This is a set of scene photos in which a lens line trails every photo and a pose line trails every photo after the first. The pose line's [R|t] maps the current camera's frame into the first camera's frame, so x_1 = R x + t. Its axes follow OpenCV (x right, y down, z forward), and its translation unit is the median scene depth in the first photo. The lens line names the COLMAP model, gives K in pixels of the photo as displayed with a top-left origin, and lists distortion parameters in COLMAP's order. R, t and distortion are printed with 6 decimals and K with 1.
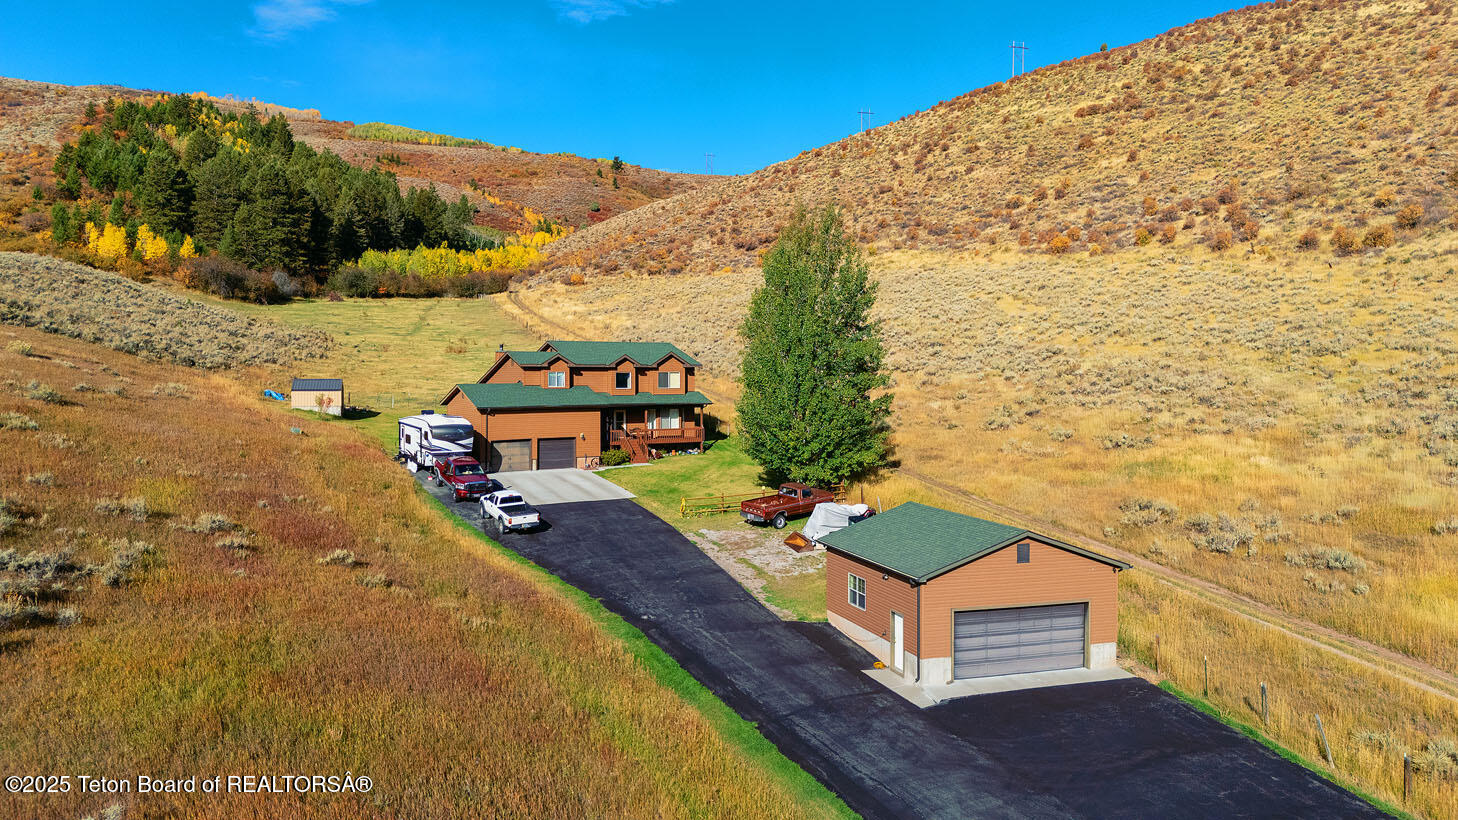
lens RADIAL K [[1121.0, 0, 716.8], [0, 1121.0, 414.0], [0, 0, 1]] dist [0.060091, -0.053063]
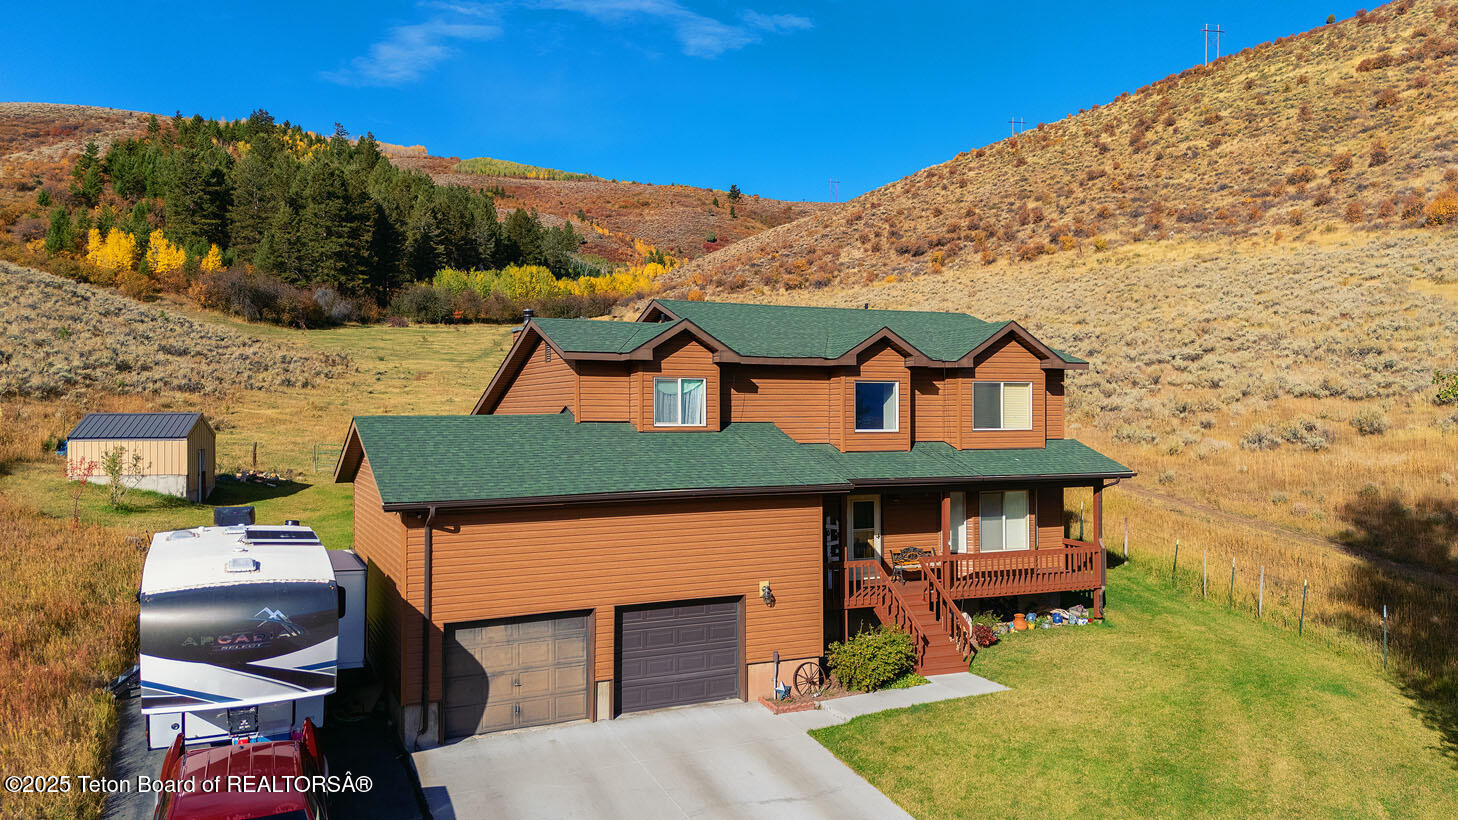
lens RADIAL K [[1121.0, 0, 737.3], [0, 1121.0, 427.4], [0, 0, 1]] dist [0.060091, -0.053063]
pose [[0.996770, -0.002302, -0.080274, -0.033914], [-0.000066, 0.999565, -0.029481, -0.004894], [0.080307, 0.029391, 0.996337, 0.230265]]
